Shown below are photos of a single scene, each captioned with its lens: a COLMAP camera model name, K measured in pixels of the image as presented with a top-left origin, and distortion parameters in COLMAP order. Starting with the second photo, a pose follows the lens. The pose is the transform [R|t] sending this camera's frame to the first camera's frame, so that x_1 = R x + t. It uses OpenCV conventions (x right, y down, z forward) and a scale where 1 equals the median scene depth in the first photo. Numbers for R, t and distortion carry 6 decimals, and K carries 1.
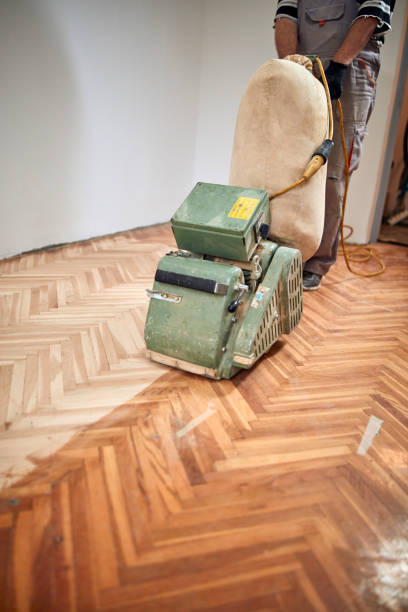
lens RADIAL K [[476.3, 0, 209.9], [0, 476.3, 315.3], [0, 0, 1]] dist [-0.004798, 0.001019]
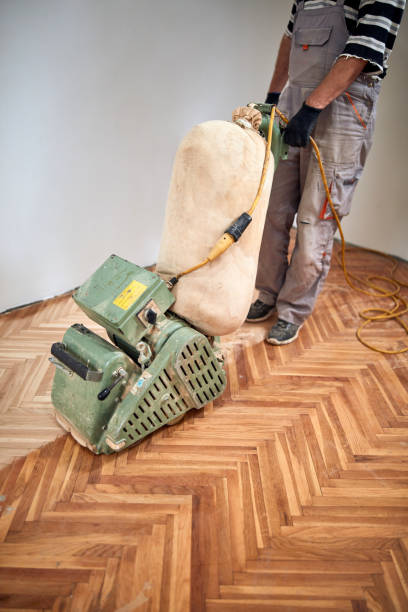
lens RADIAL K [[476.3, 0, 209.9], [0, 476.3, 315.3], [0, 0, 1]] dist [-0.004798, 0.001019]
pose [[0.953986, 0.114135, -0.277279, 0.484558], [-0.082953, 0.989090, 0.121734, -0.301077], [0.288148, -0.093131, 0.953046, 0.087967]]
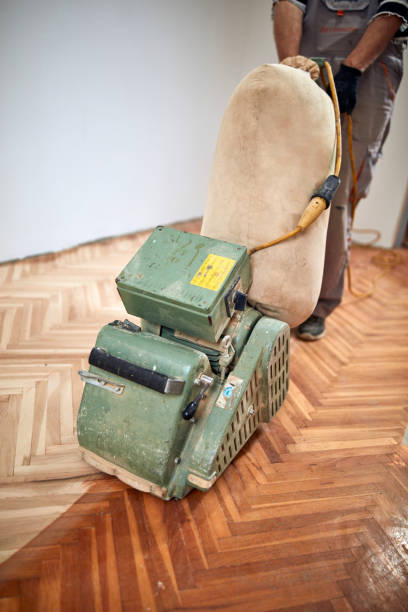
lens RADIAL K [[476.3, 0, 209.9], [0, 476.3, 315.3], [0, 0, 1]] dist [-0.004798, 0.001019]
pose [[0.998672, 0.050425, 0.010534, 0.058130], [-0.050815, 0.997875, 0.040774, -0.178115], [-0.008456, -0.041255, 0.999113, 0.247973]]
